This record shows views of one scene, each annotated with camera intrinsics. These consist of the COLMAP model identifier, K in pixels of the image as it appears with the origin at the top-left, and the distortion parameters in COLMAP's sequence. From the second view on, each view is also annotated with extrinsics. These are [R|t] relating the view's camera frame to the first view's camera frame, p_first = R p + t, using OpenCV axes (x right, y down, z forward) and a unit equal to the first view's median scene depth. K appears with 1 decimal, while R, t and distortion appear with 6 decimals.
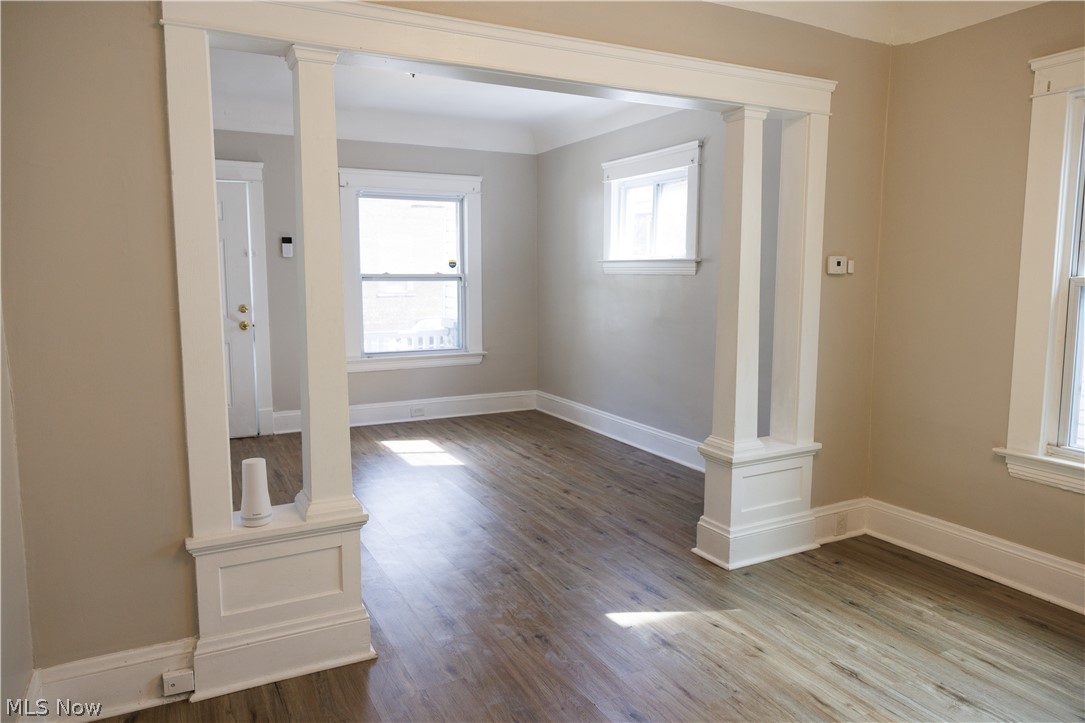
lens RADIAL K [[728.1, 0, 545.9], [0, 728.1, 362.3], [0, 0, 1]] dist [-0.003405, 0.003902]
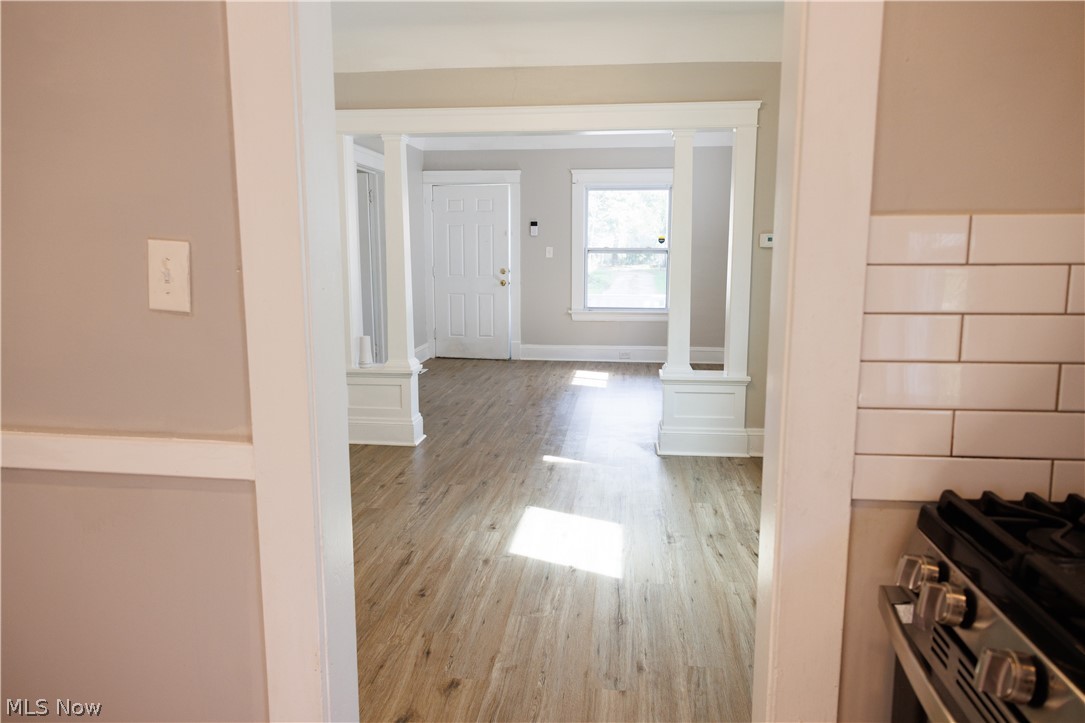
lens RADIAL K [[728.1, 0, 536.1], [0, 728.1, 357.5], [0, 0, 1]] dist [-0.003405, 0.003902]
pose [[0.827748, 0.086512, -0.554391, 0.468741], [-0.072203, 0.996251, 0.047658, 0.025019], [0.556435, 0.000580, 0.830891, -0.182077]]
